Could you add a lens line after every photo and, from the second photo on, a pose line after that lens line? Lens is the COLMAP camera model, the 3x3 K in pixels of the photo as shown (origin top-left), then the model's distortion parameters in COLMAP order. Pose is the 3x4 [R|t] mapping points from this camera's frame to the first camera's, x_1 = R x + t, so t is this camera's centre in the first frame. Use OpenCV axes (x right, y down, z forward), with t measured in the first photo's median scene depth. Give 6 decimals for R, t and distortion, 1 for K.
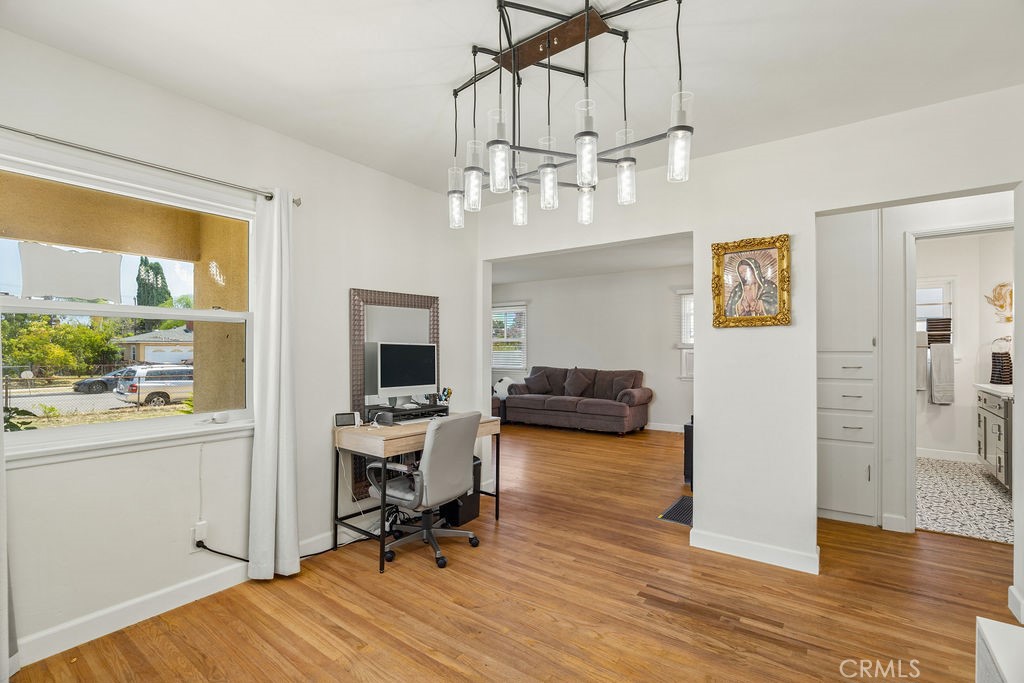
lens RADIAL K [[466.1, 0, 507.4], [0, 466.1, 346.0], [0, 0, 1]] dist [-0.004680, -0.000467]
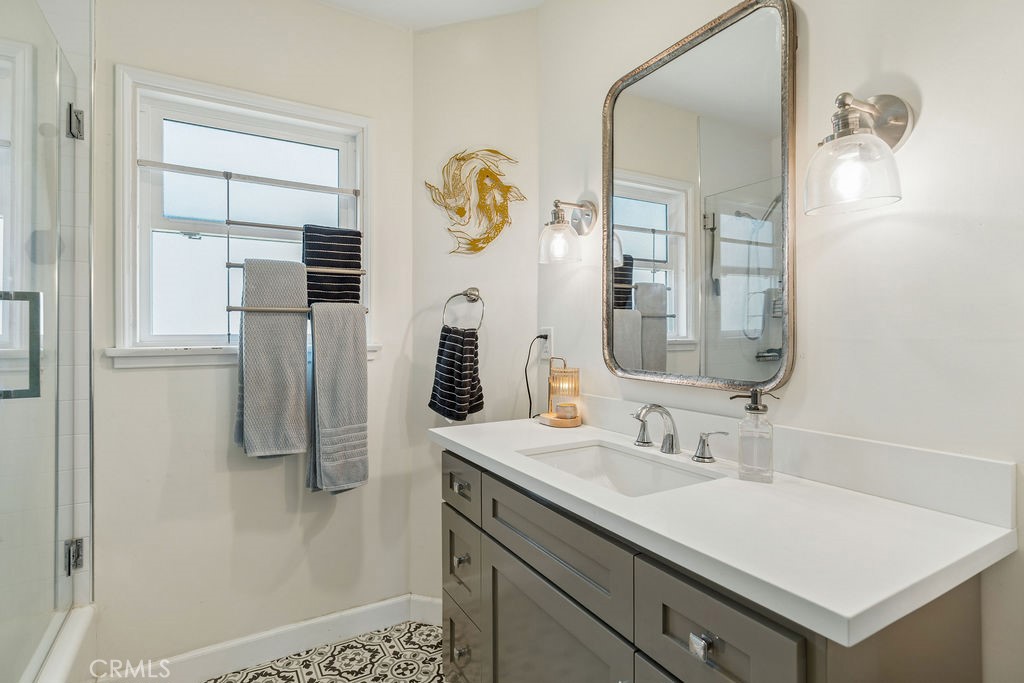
lens RADIAL K [[502.0, 0, 512.4], [0, 502.0, 331.6], [0, 0, 1]] dist [-0.014513, 0.001366]
pose [[0.387307, 0.002323, 0.921948, 0.684432], [-0.004556, 0.999989, -0.000606, 0.014631], [-0.921939, -0.003966, 0.387314, 0.782277]]
